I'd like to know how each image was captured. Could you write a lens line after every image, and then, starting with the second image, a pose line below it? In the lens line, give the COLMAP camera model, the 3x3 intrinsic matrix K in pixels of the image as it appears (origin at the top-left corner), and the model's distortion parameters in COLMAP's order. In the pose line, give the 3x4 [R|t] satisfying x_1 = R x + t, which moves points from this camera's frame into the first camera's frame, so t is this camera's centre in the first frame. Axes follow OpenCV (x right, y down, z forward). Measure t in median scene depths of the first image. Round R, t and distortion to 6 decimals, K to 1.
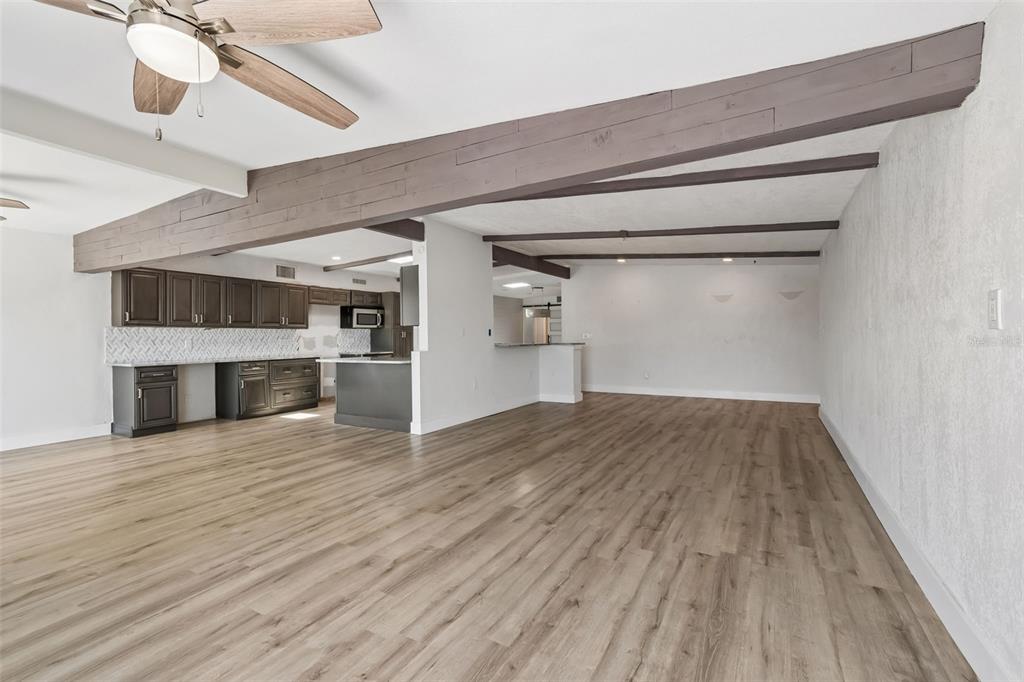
lens RADIAL K [[454.7, 0, 508.7], [0, 454.7, 337.2], [0, 0, 1]] dist [0.001226, 0.000170]
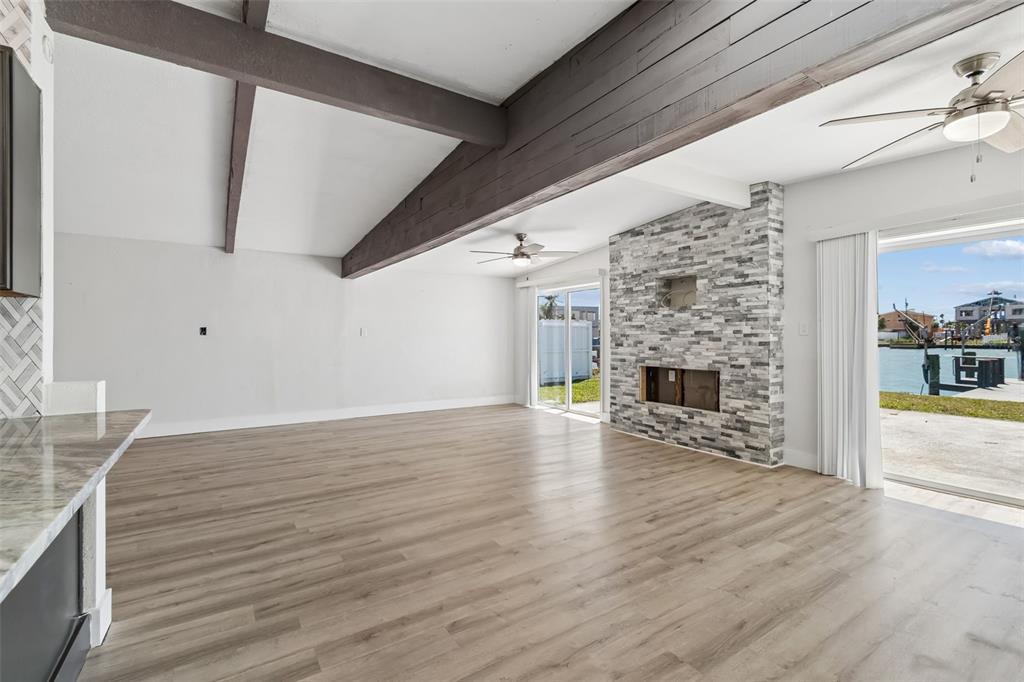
lens RADIAL K [[454.7, 0, 508.7], [0, 454.7, 338.7], [0, 0, 1]] dist [0.001226, 0.000170]
pose [[-0.889342, 0.004314, 0.457223, -0.920643], [0.007191, 0.999964, 0.004552, 0.000611], [-0.457187, 0.007336, -0.889340, 1.729923]]
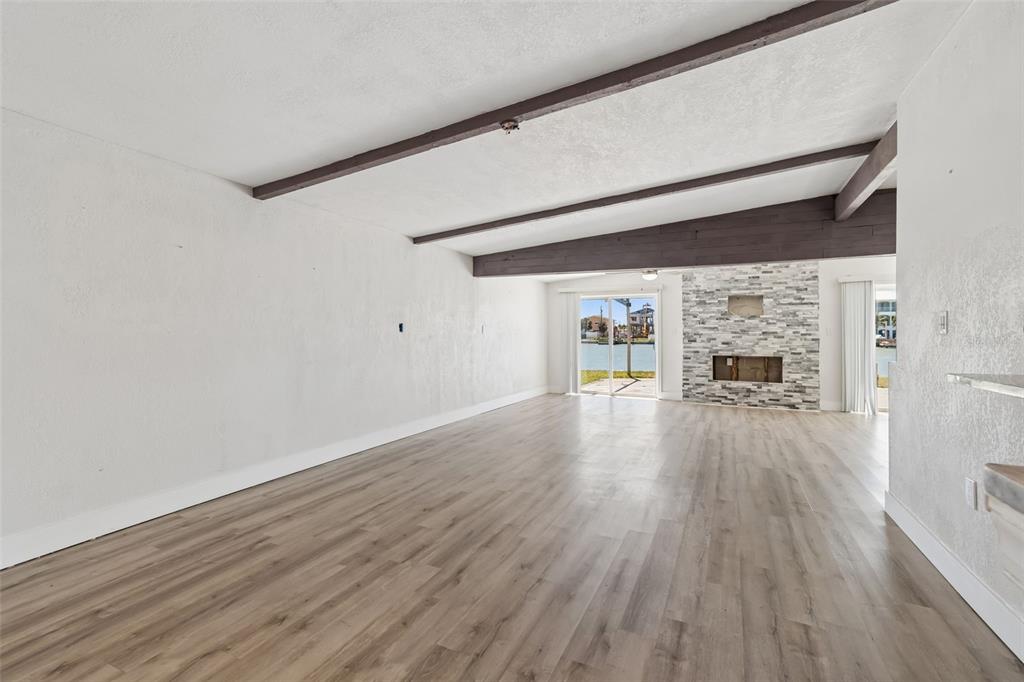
lens RADIAL K [[454.7, 0, 510.5], [0, 454.7, 337.2], [0, 0, 1]] dist [0.001226, 0.000170]
pose [[-0.997403, 0.002732, -0.071977, -0.140532], [0.002160, 0.999965, 0.008032, -0.003077], [0.071996, 0.007856, -0.997374, 2.030486]]
